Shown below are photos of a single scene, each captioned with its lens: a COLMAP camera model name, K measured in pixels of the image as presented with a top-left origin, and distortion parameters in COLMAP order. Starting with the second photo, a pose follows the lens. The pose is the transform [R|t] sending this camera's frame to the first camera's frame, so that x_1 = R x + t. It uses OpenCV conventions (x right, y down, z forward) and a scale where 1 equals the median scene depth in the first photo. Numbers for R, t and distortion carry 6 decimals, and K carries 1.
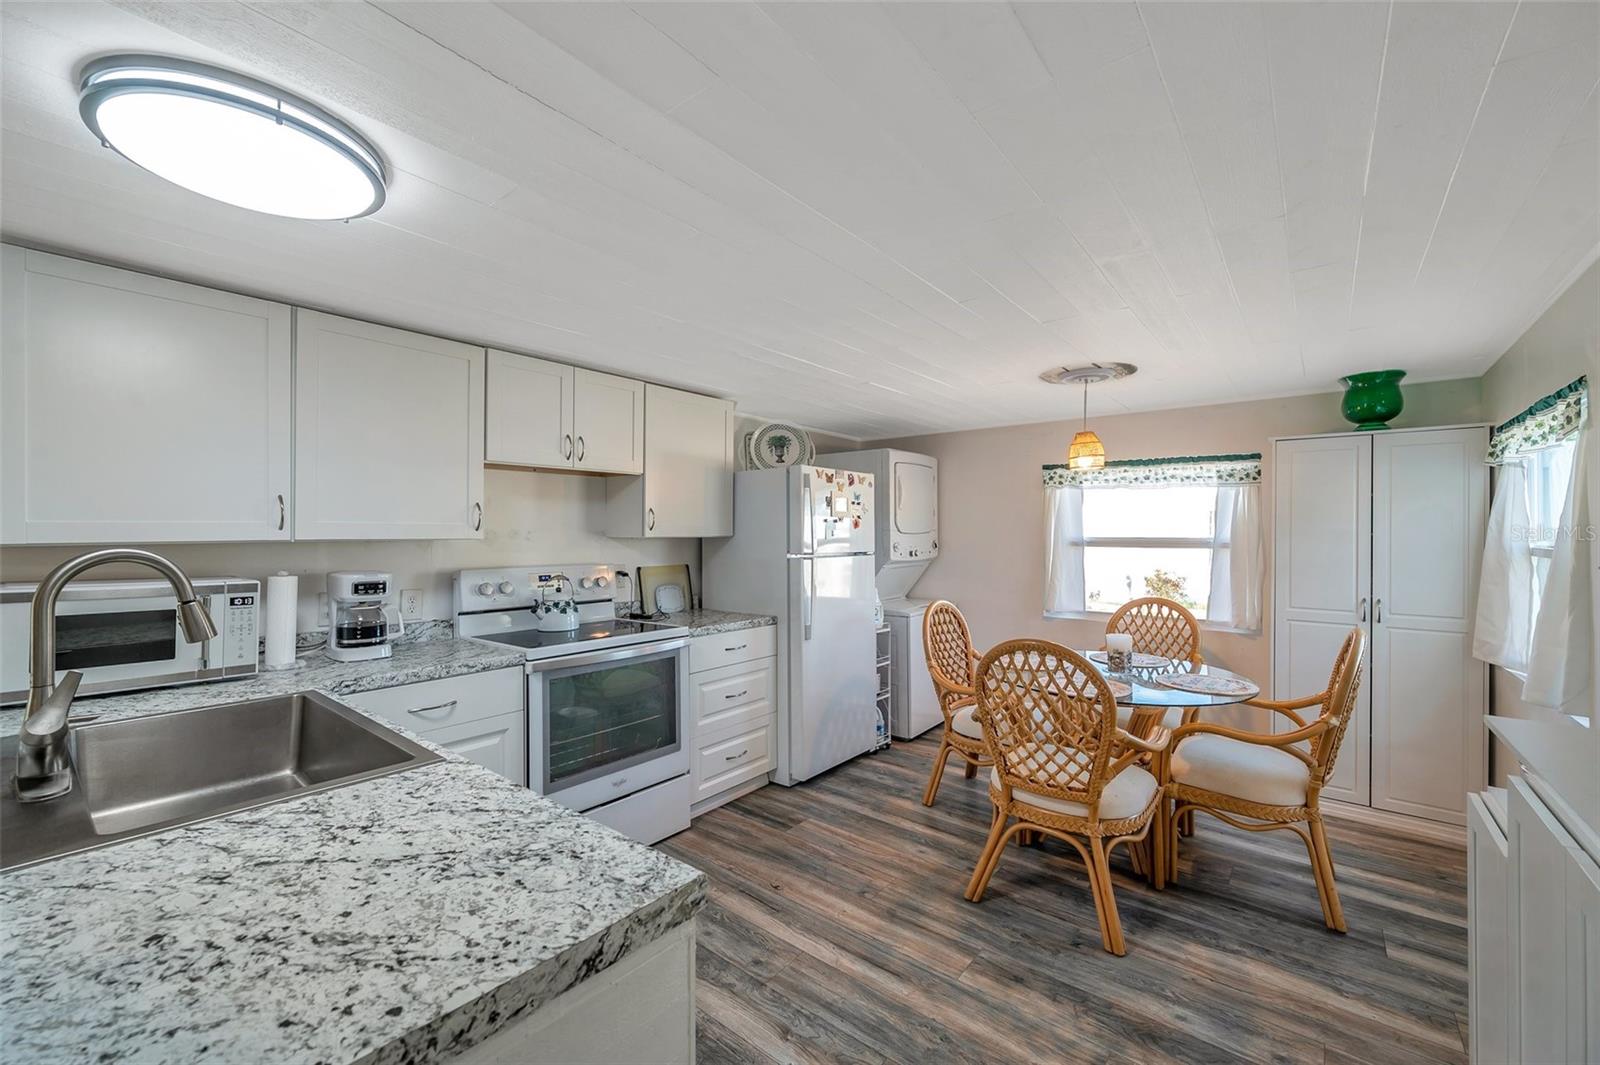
lens RADIAL K [[642.8, 0, 797.1], [0, 642.8, 532.3], [0, 0, 1]] dist [-0.000298, -0.000023]
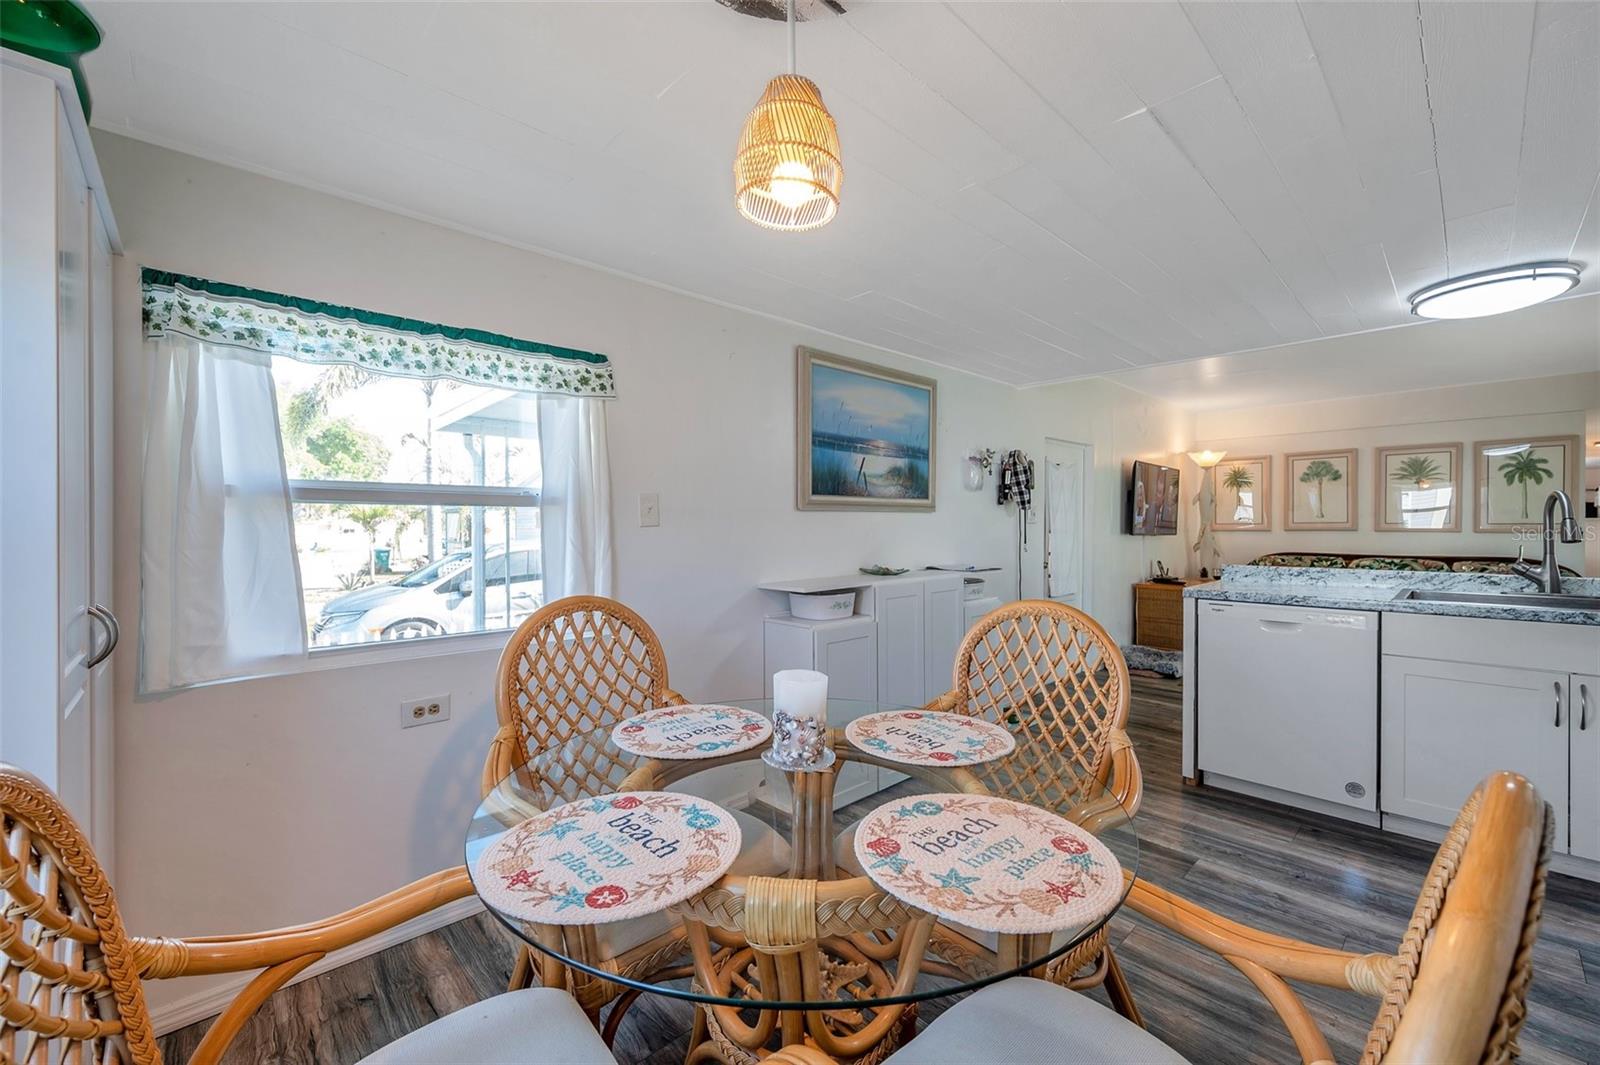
lens RADIAL K [[632.7, 0, 799.0], [0, 632.7, 530.3], [0, 0, 1]] dist [-0.001884, -0.000029]
pose [[-0.990333, -0.002090, 0.138691, 0.388000], [-0.000948, 0.999965, 0.008302, 0.051072], [-0.138704, 0.008090, -0.990301, 1.256508]]
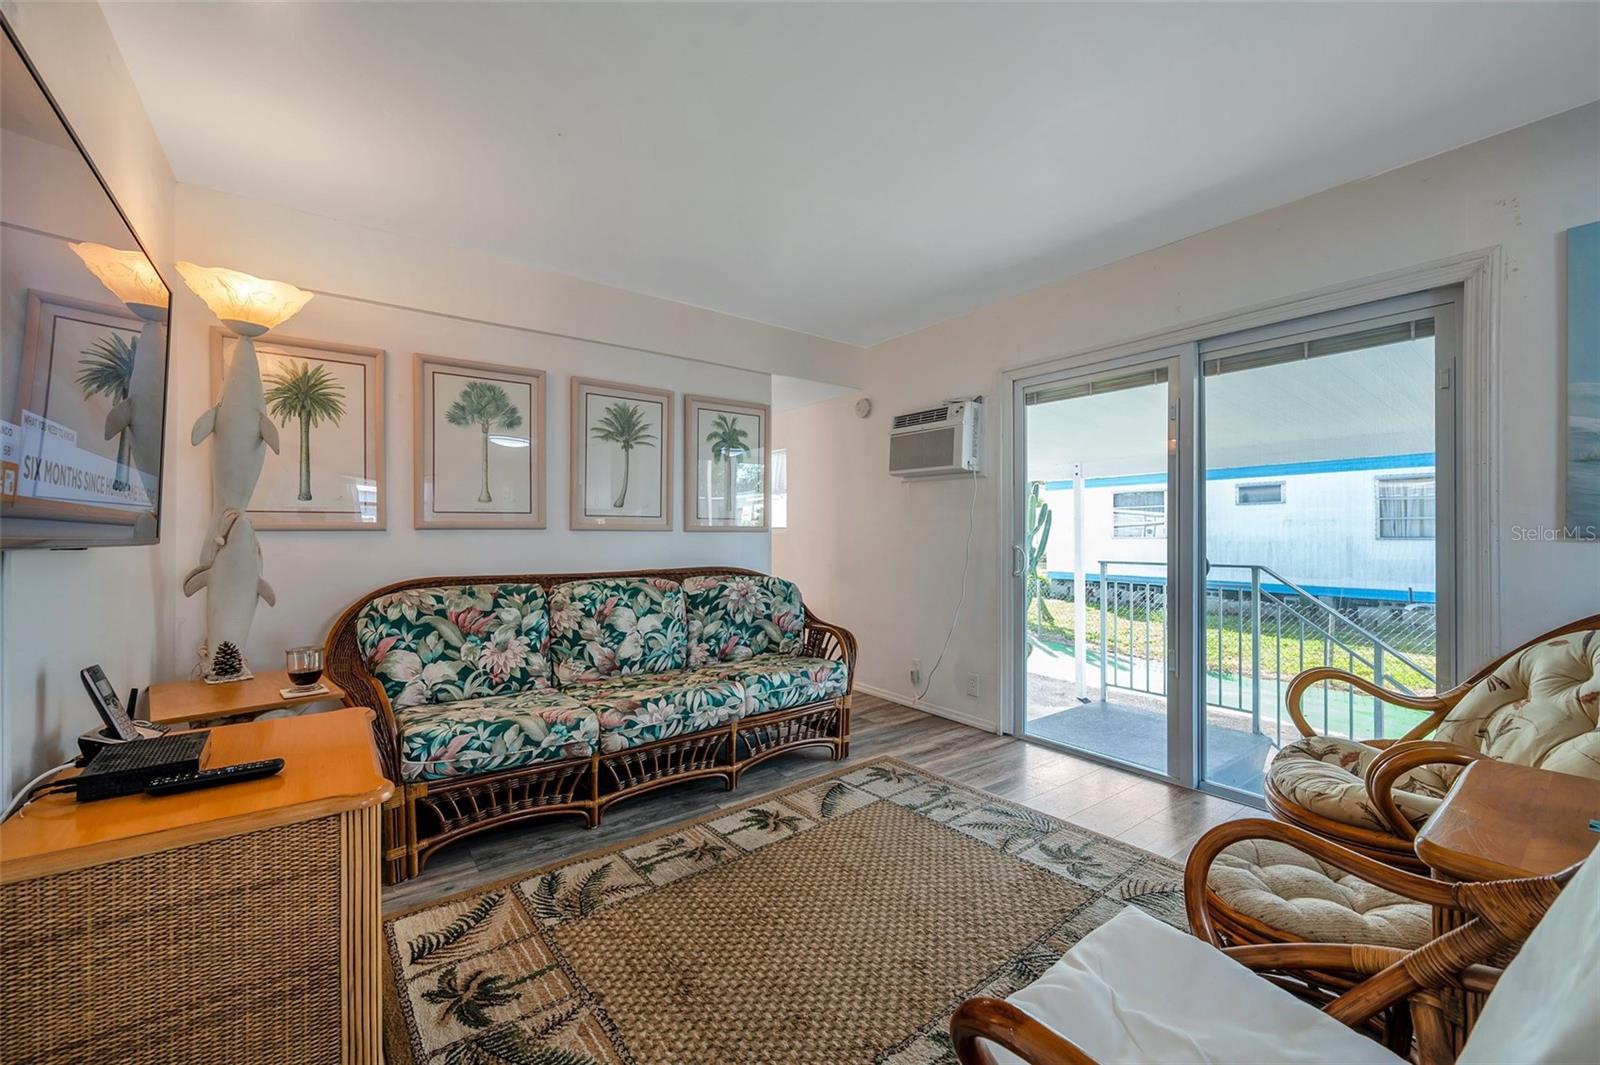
lens RADIAL K [[642.8, 0, 797.1], [0, 642.8, 532.3], [0, 0, 1]] dist [-0.000298, -0.000023]
pose [[-0.253157, 0.000034, -0.967425, -0.144654], [0.000541, 1.000000, -0.000107, 0.071842], [0.967425, -0.000550, -0.253157, -0.248011]]
